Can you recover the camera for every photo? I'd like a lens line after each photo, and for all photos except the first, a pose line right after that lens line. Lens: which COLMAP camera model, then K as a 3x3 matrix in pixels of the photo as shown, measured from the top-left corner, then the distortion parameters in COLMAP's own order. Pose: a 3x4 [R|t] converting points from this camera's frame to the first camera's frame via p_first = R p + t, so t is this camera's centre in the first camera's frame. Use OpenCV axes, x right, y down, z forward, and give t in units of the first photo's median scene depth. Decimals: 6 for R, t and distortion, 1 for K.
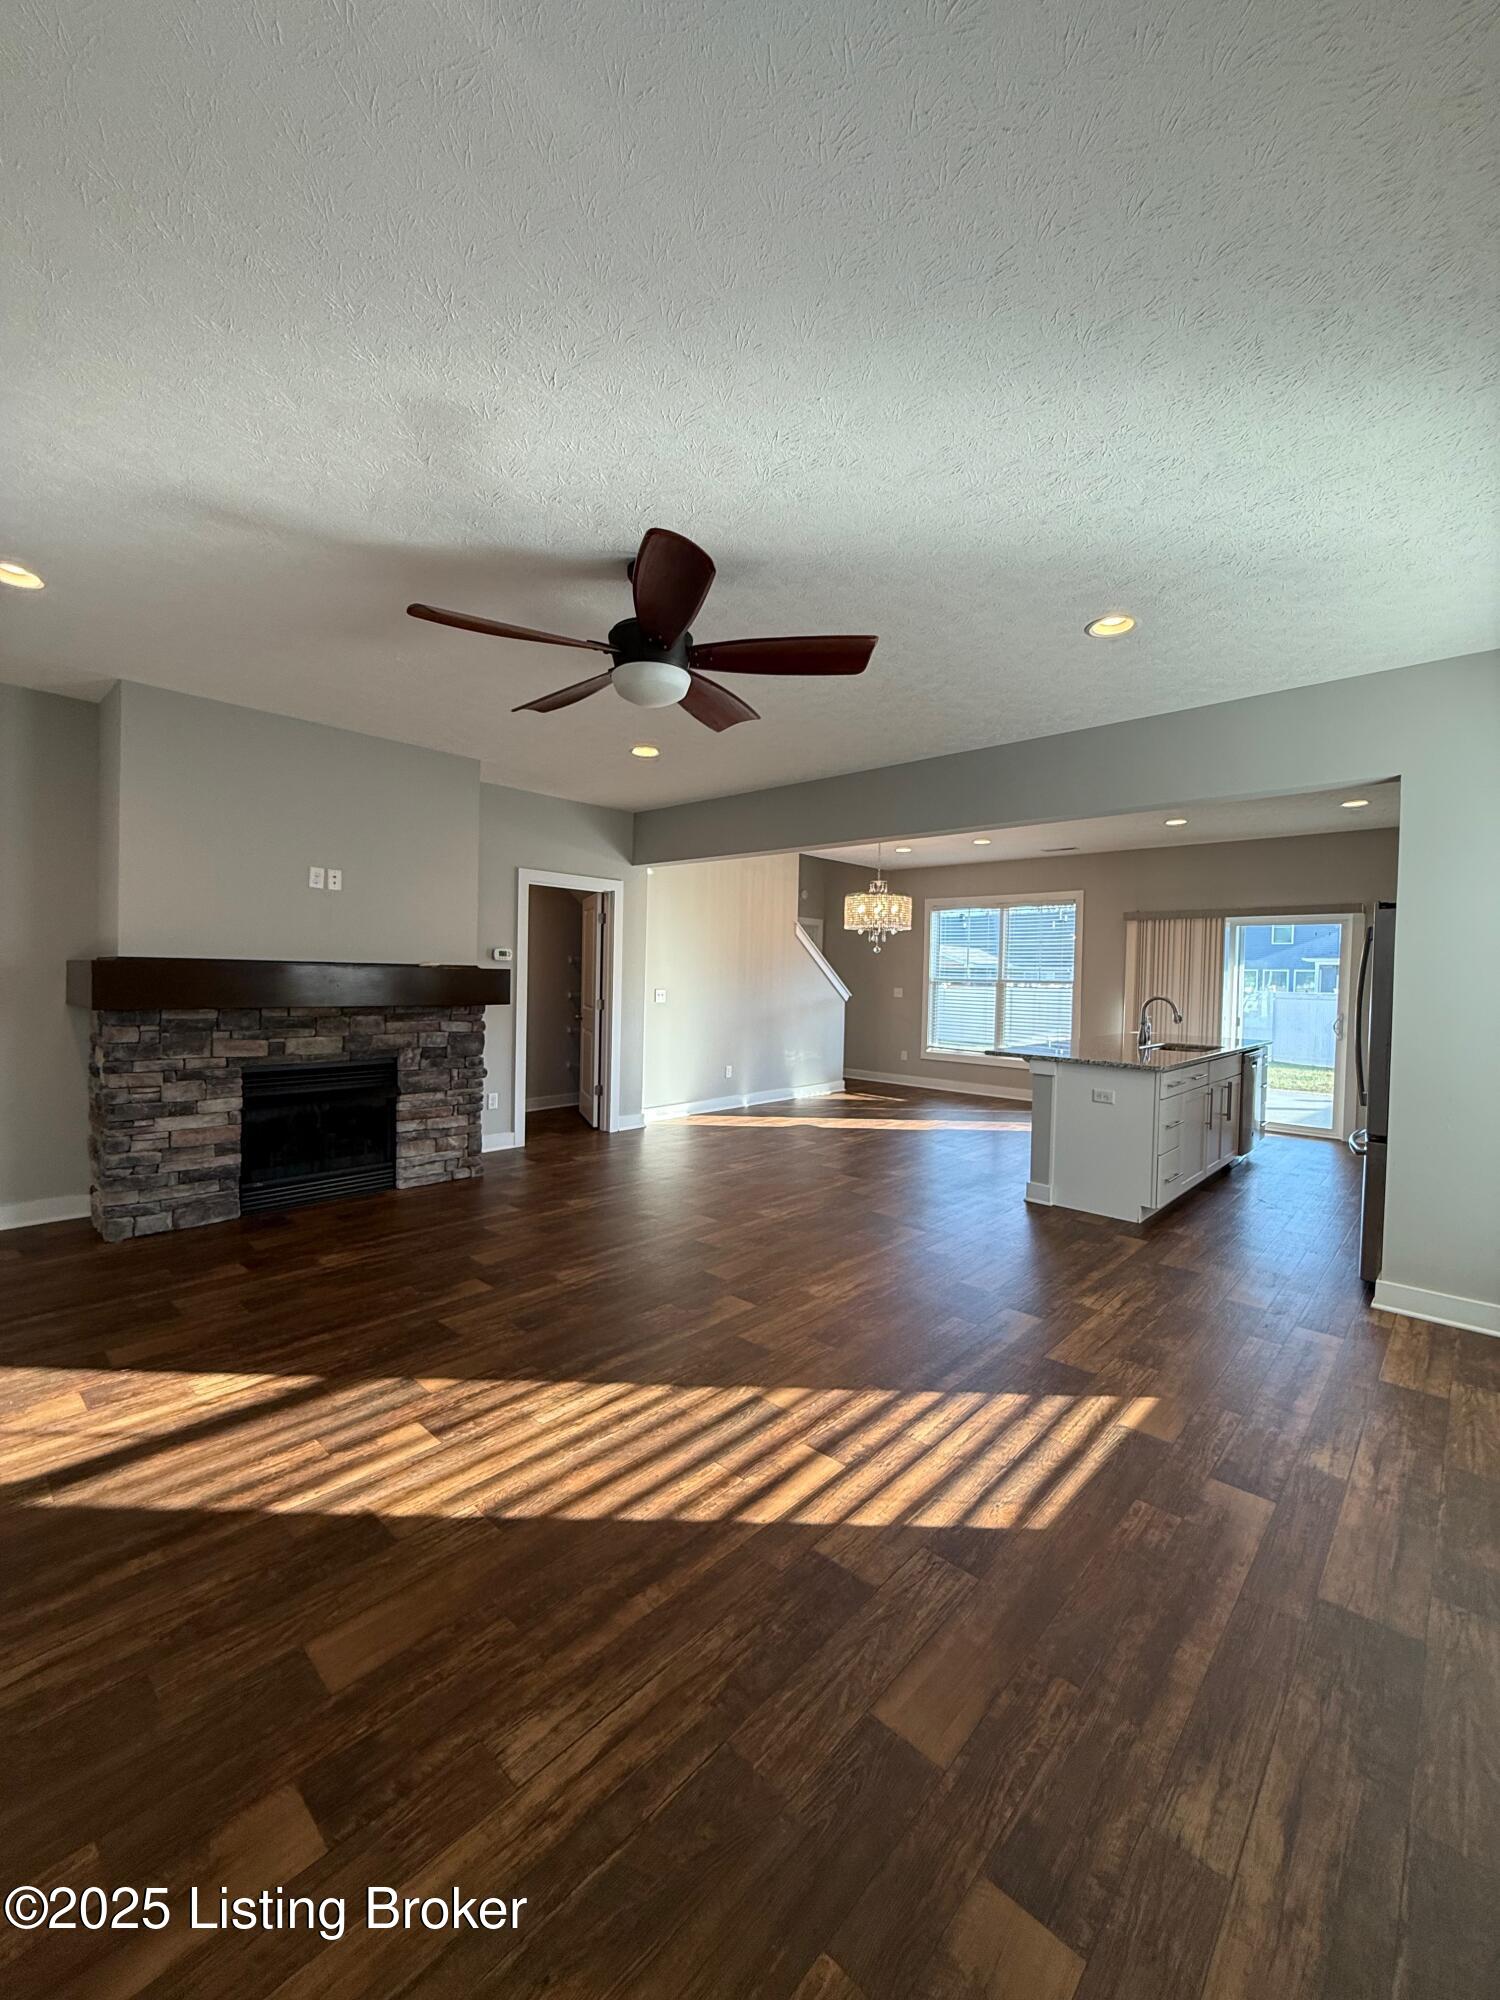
lens RADIAL K [[809.9, 0, 739.2], [0, 809.9, 943.1], [0, 0, 1]] dist [0.001101, 0.000590]
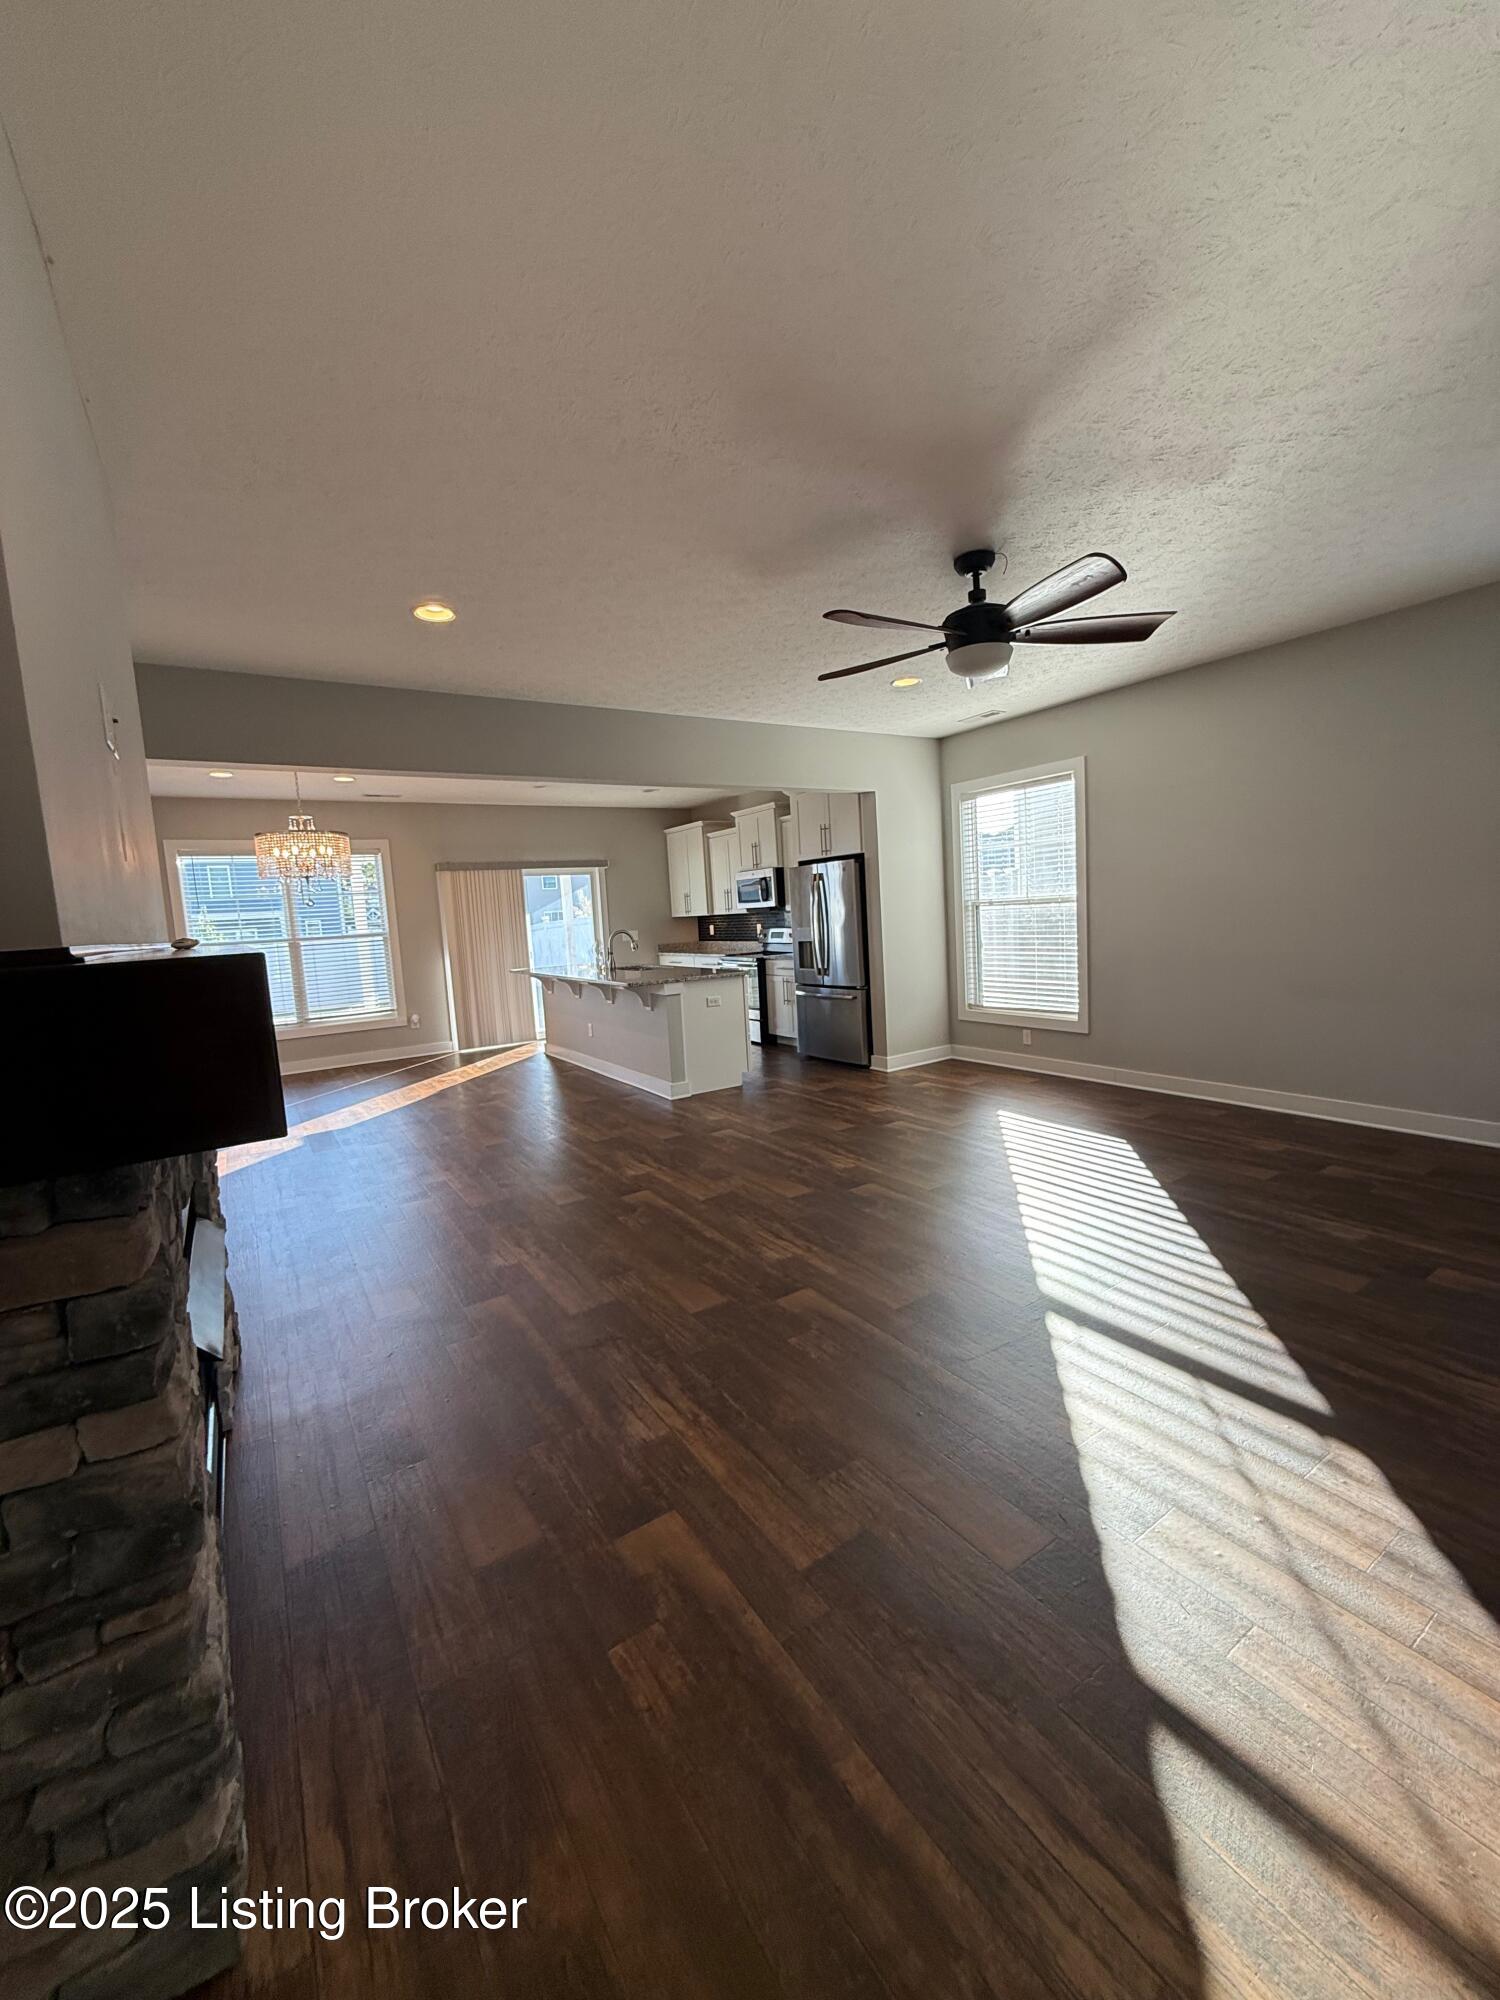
lens RADIAL K [[793.5, 0, 752.6], [0, 793.5, 996.2], [0, 0, 1]] dist [0.000426, 0.000413]
pose [[0.235104, -0.139016, 0.961977, -0.782338], [0.047436, 0.990181, 0.131499, 0.005048], [-0.970812, 0.014716, 0.239390, 0.972493]]
